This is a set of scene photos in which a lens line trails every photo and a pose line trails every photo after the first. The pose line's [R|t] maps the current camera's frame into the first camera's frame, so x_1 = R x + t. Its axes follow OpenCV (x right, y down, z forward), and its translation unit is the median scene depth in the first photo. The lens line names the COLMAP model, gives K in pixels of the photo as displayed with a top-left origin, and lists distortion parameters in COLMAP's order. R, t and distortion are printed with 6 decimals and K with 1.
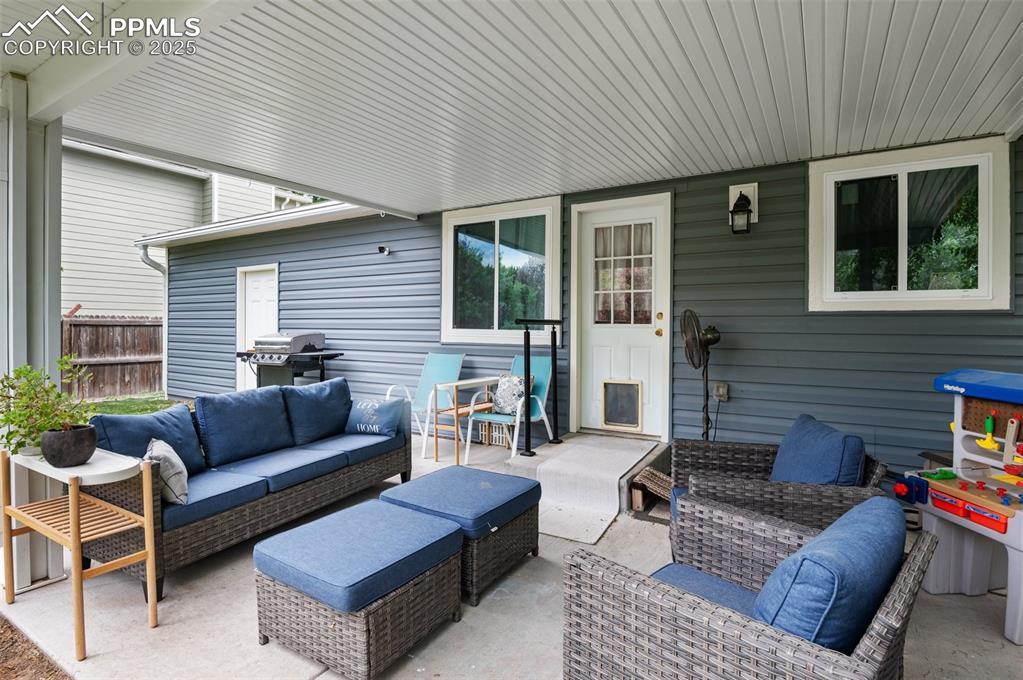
lens RADIAL K [[513.0, 0, 518.1], [0, 513.0, 326.1], [0, 0, 1]] dist [-0.016170, 0.000271]
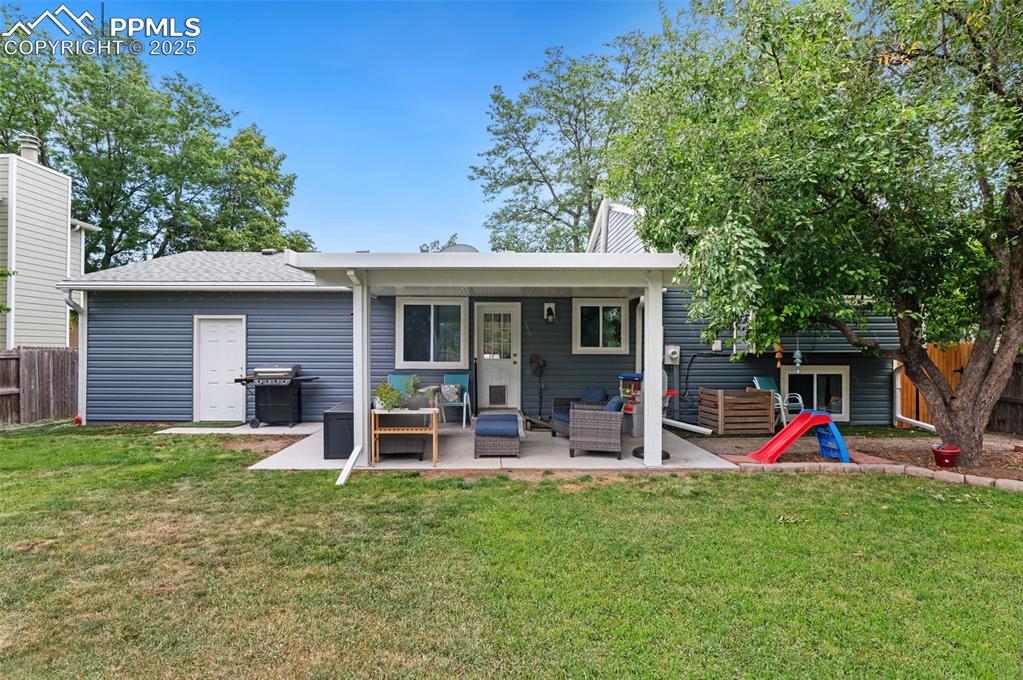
lens RADIAL K [[513.0, 0, 509.8], [0, 513.0, 345.4], [0, 0, 1]] dist [-0.016170, 0.000271]
pose [[0.838421, 0.003863, 0.545010, -0.959233], [0.000317, 0.999971, -0.007575, -0.044522], [-0.545024, 0.006524, 0.838395, -0.878626]]
